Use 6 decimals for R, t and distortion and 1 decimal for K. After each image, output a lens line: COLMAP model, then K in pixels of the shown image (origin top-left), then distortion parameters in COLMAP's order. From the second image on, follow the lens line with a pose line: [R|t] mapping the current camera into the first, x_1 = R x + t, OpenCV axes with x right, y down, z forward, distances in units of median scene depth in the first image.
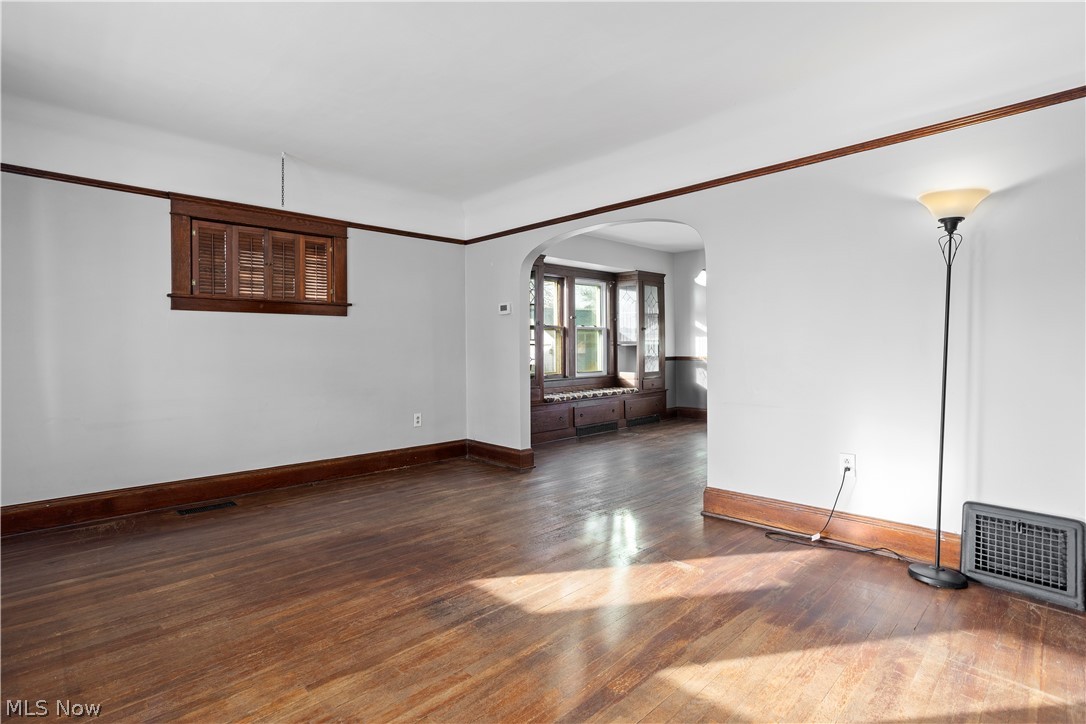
lens RADIAL K [[525.1, 0, 541.7], [0, 525.1, 360.7], [0, 0, 1]] dist [-0.053212, 0.032452]
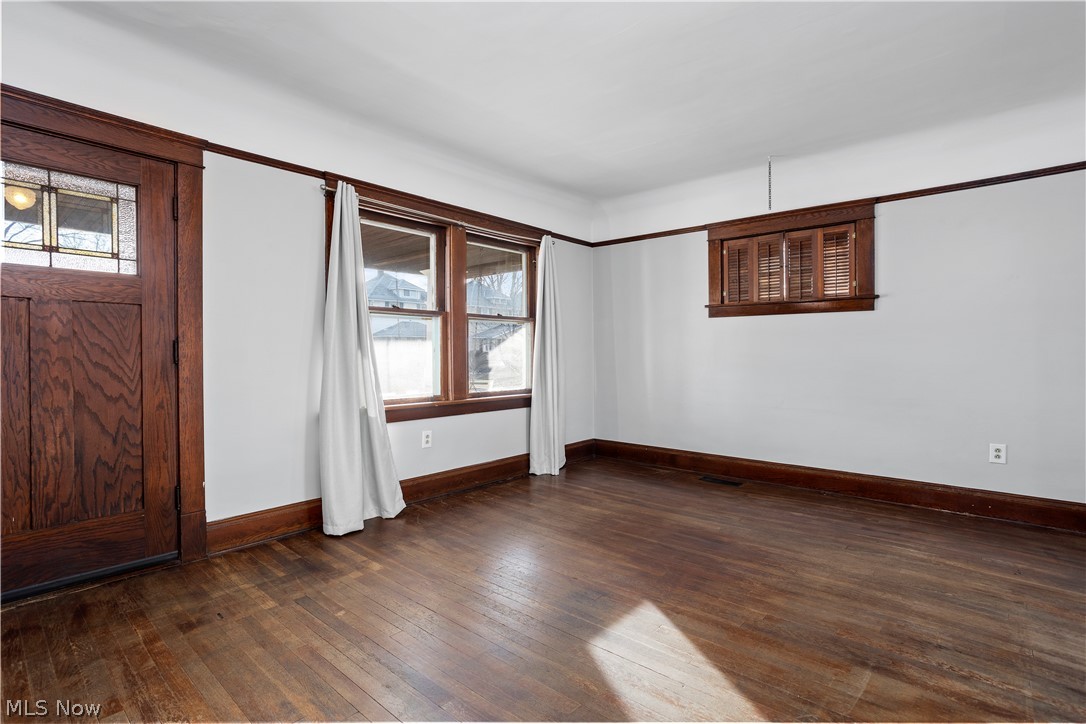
lens RADIAL K [[518.0, 0, 551.3], [0, 518.0, 364.9], [0, 0, 1]] dist [-0.053333, 0.031251]
pose [[0.087542, 0.031331, -0.995668, 0.558719], [-0.018817, 0.999379, 0.029794, -0.014932], [0.995983, 0.016128, 0.088077, 0.559574]]
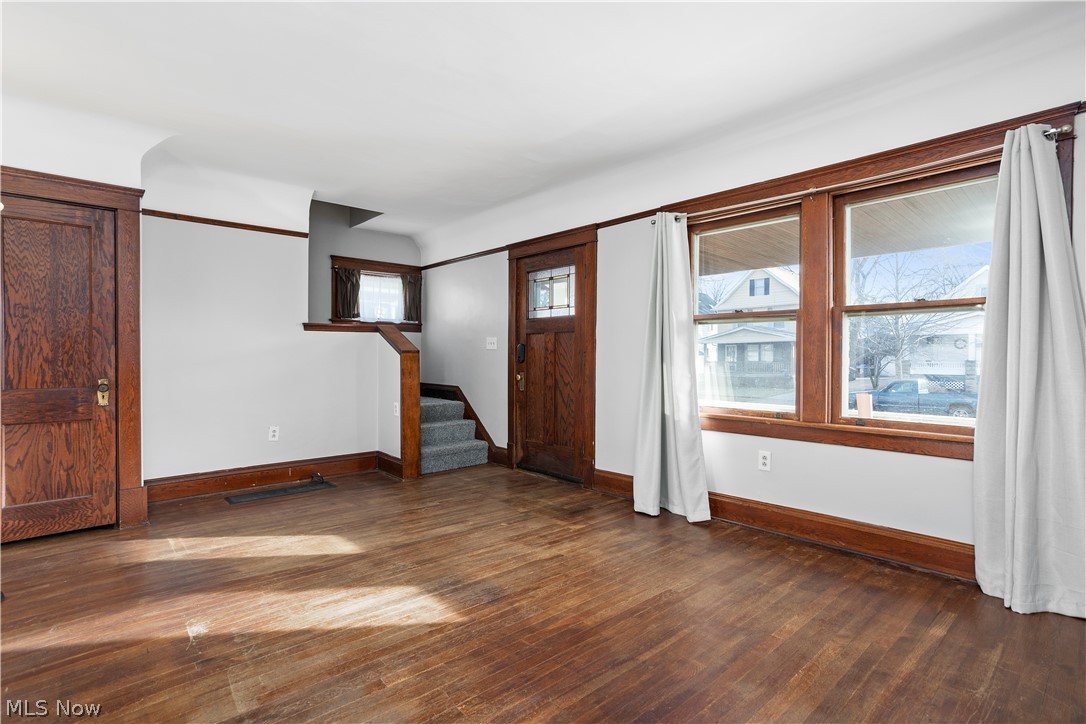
lens RADIAL K [[525.1, 0, 541.7], [0, 525.1, 360.7], [0, 0, 1]] dist [-0.053212, 0.032452]
pose [[-0.999216, 0.007157, 0.038937, -0.237053], [0.008178, 0.999626, 0.026109, -0.031415], [-0.038735, 0.026407, -0.998901, 1.413411]]
